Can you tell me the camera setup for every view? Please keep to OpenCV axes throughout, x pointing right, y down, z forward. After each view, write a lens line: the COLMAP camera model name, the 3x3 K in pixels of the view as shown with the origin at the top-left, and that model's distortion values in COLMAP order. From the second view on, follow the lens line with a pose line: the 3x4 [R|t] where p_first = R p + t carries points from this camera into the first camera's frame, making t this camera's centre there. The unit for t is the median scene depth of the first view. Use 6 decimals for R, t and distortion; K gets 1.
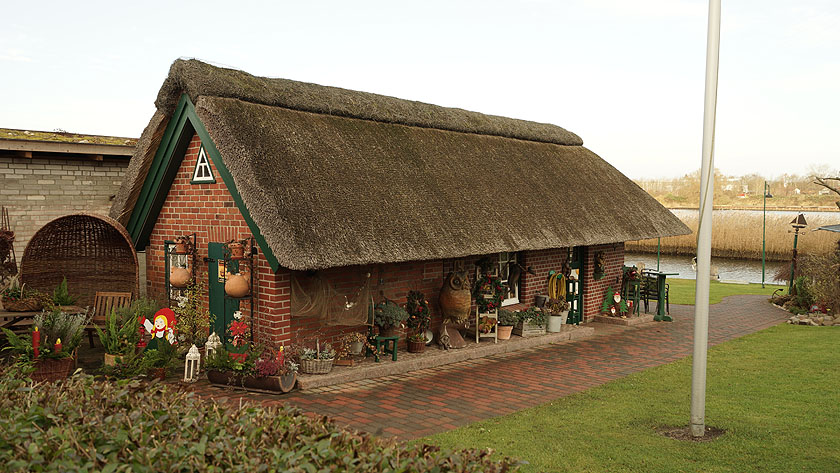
lens RADIAL K [[651.3, 0, 417.0], [0, 651.3, 235.3], [0, 0, 1]] dist [0.004709, -0.004772]
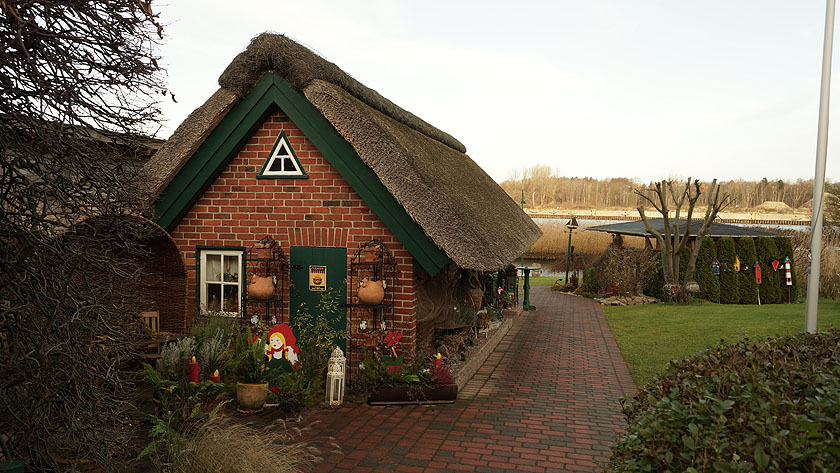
lens RADIAL K [[651.3, 0, 417.1], [0, 651.3, 236.2], [0, 0, 1]] dist [0.004709, -0.004772]
pose [[0.874316, -0.009899, 0.485257, -0.605547], [0.011400, 0.999935, -0.000143, -0.000631], [-0.485224, 0.005657, 0.874372, 0.157240]]
